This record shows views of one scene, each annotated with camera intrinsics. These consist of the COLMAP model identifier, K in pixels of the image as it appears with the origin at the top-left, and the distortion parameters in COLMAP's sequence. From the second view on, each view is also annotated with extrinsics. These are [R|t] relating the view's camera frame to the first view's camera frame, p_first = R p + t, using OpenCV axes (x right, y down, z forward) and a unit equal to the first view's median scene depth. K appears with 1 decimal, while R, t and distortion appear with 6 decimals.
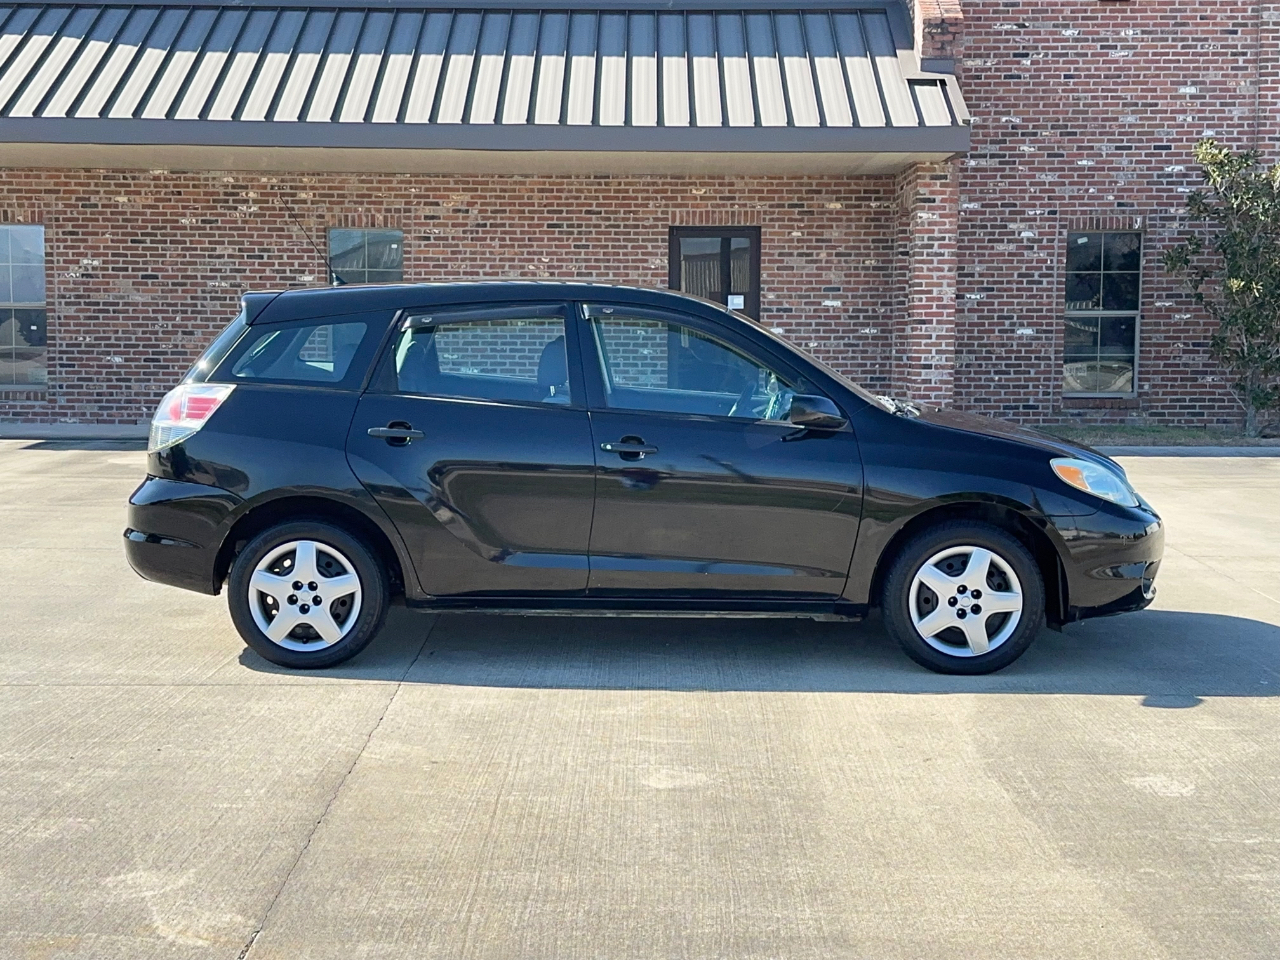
lens RADIAL K [[1775.0, 0, 637.9], [0, 1775.0, 499.0], [0, 0, 1]] dist [0.120413, 0.000000]
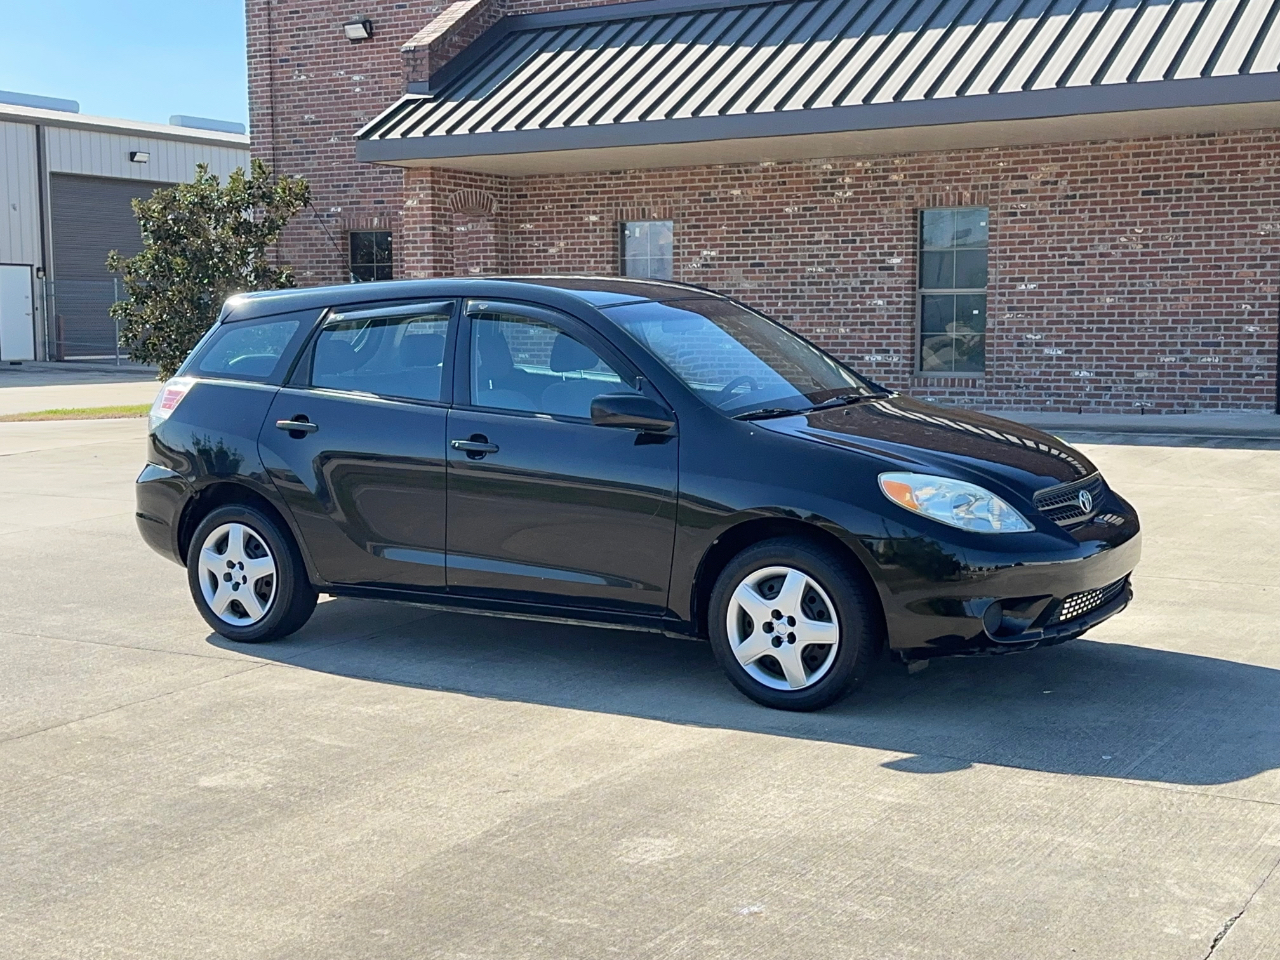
lens RADIAL K [[1775.0, 0, 623.9], [0, 1775.0, 493.0], [0, 0, 1]] dist [0.120413, 0.000000]
pose [[0.850831, 0.041296, -0.523815, 0.212939], [-0.035546, 0.999147, 0.021034, -0.009612], [0.524237, 0.000723, 0.851572, 0.073299]]
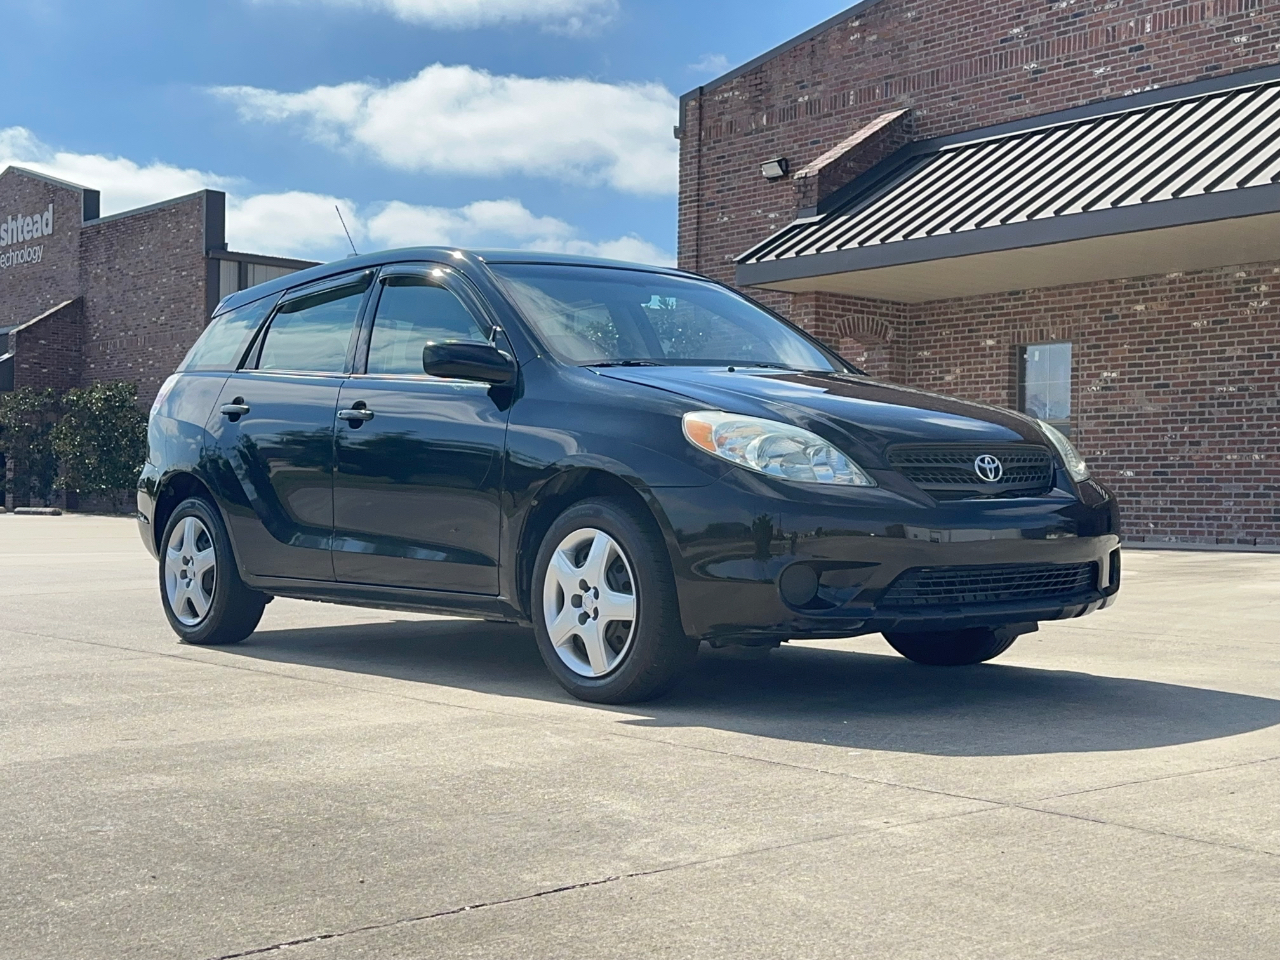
lens RADIAL K [[1775.0, 0, 623.0], [0, 1775.0, 484.7], [0, 0, 1]] dist [0.120413, 0.000000]
pose [[0.628826, -0.009242, -0.777491, 0.284928], [-0.080696, 0.993754, -0.077079, 0.023811], [0.773347, 0.111209, 0.624153, 0.197178]]
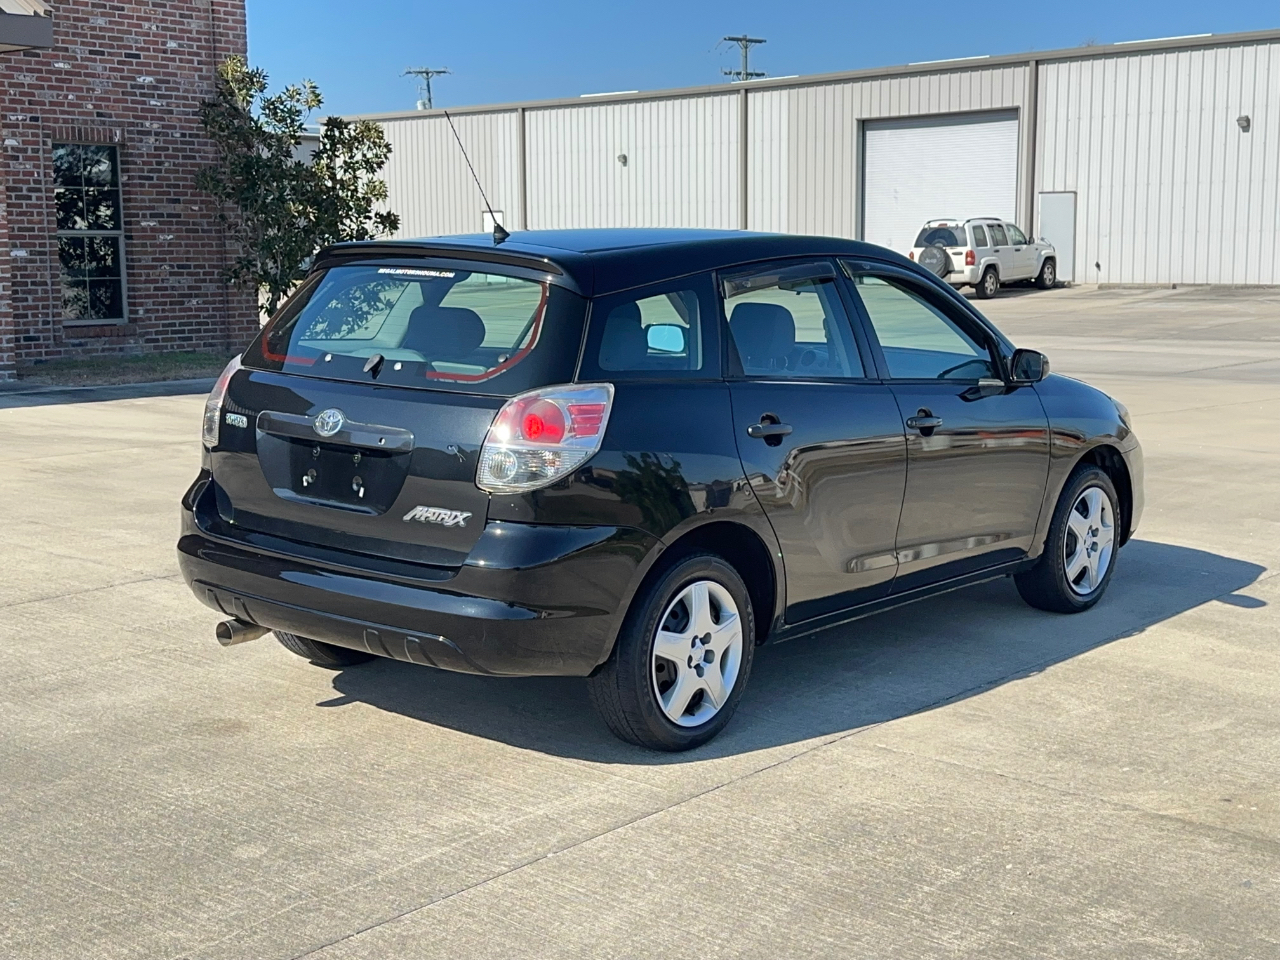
lens RADIAL K [[1775.0, 0, 638.1], [0, 1775.0, 492.7], [0, 0, 1]] dist [0.120413, 0.000000]
pose [[0.636011, -0.117974, 0.762609, -0.284711], [0.079160, 0.993006, 0.087597, -0.030333], [-0.767609, 0.004656, 0.640902, 0.195545]]
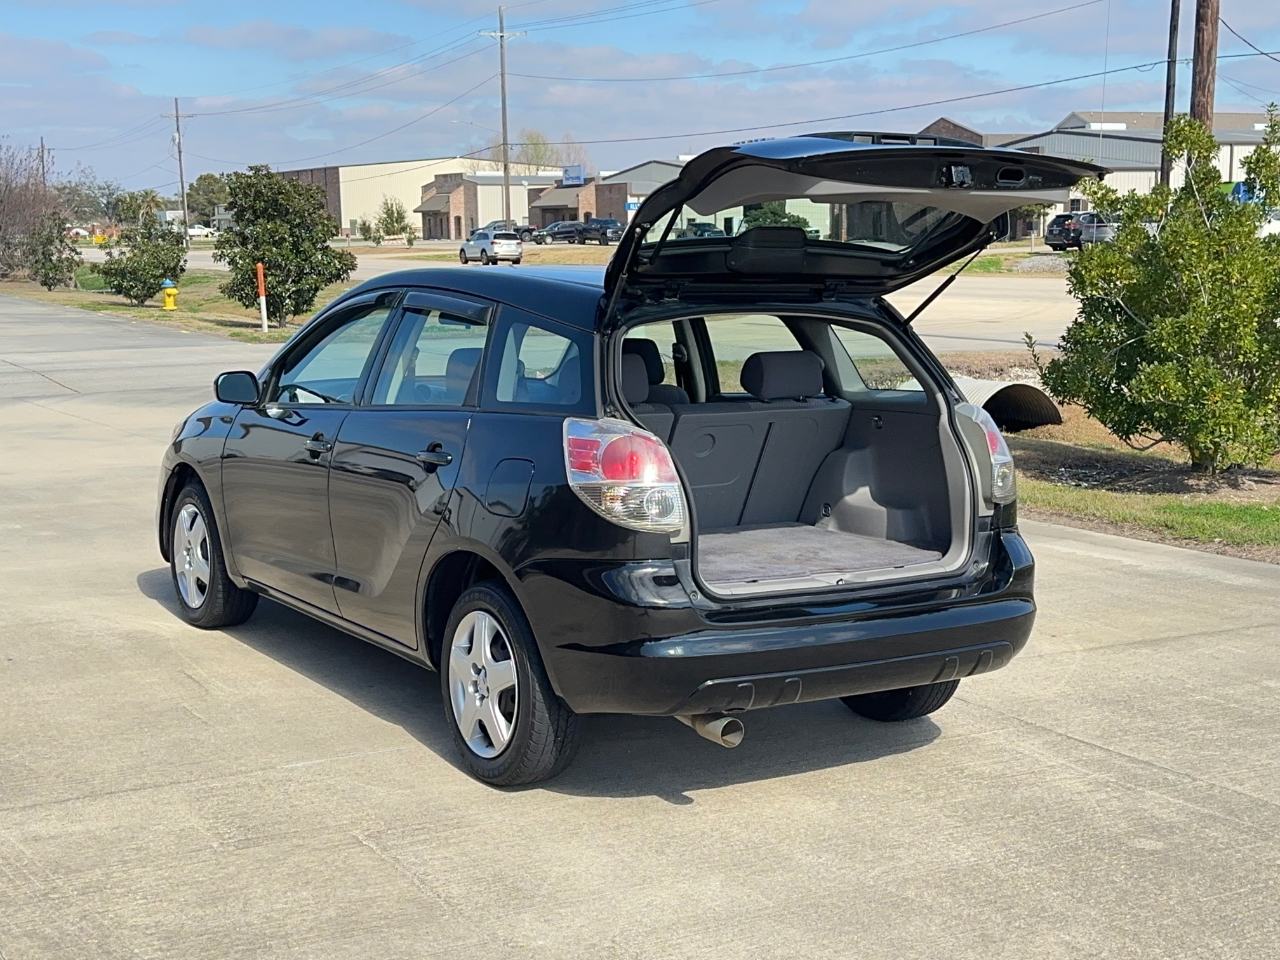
lens RADIAL K [[1775.0, 0, 640.1], [0, 1775.0, 488.0], [0, 0, 1]] dist [0.120413, 0.000000]
pose [[-0.521085, -0.124891, 0.844318, -0.316973], [0.086936, 0.976325, 0.198071, -0.074470], [-0.849066, 0.176614, -0.497890, 0.568682]]
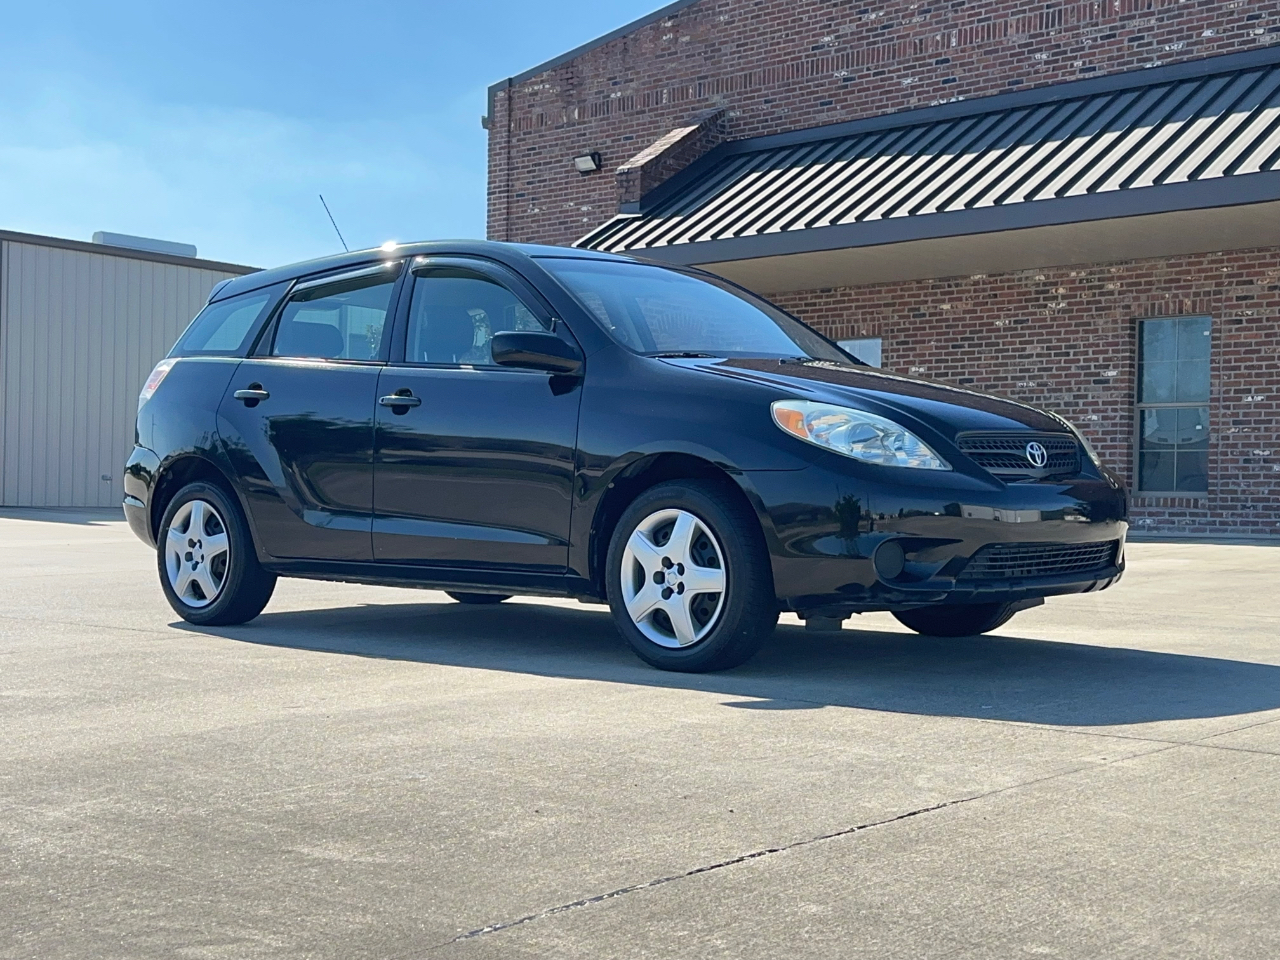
lens RADIAL K [[1775.0, 0, 622.3], [0, 1775.0, 492.0], [0, 0, 1]] dist [0.120413, 0.000000]
pose [[0.739133, -0.000159, -0.673559, 0.259179], [-0.071387, 0.994349, -0.078571, 0.030575], [0.669766, 0.106158, 0.734945, 0.143968]]
